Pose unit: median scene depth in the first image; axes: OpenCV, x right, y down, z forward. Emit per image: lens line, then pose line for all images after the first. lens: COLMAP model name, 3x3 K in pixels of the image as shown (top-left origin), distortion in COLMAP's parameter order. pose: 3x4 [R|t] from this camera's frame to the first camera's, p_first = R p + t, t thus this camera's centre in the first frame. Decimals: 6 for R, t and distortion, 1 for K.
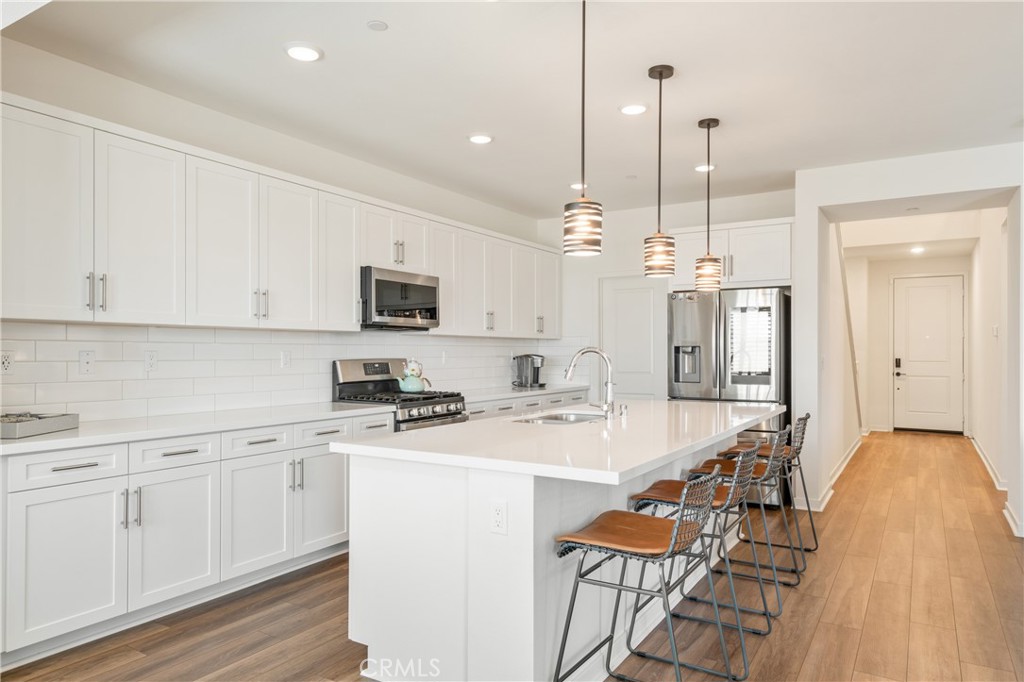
lens RADIAL K [[659.6, 0, 512.0], [0, 659.6, 341.0], [0, 0, 1]] dist [0.001009, 0.001090]
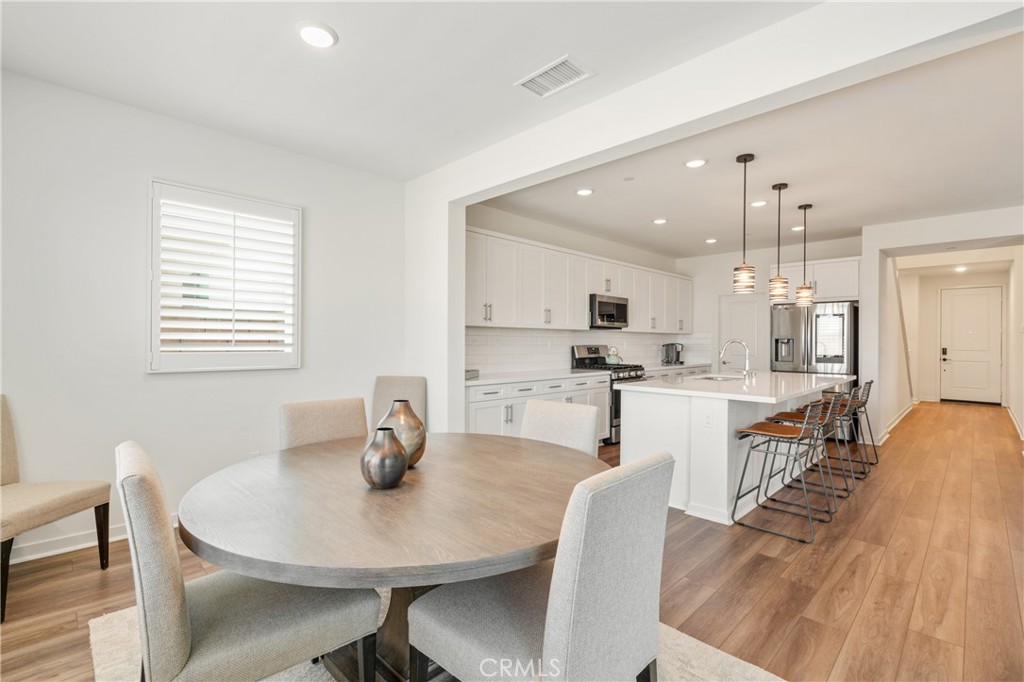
lens RADIAL K [[467.7, 0, 512.8], [0, 467.7, 336.0], [0, 0, 1]] dist [0.000258, 0.000342]
pose [[0.974866, 0.003232, -0.222770, -0.134948], [-0.001914, 0.999979, 0.006128, -0.005002], [0.222785, -0.005547, 0.974852, -0.275828]]
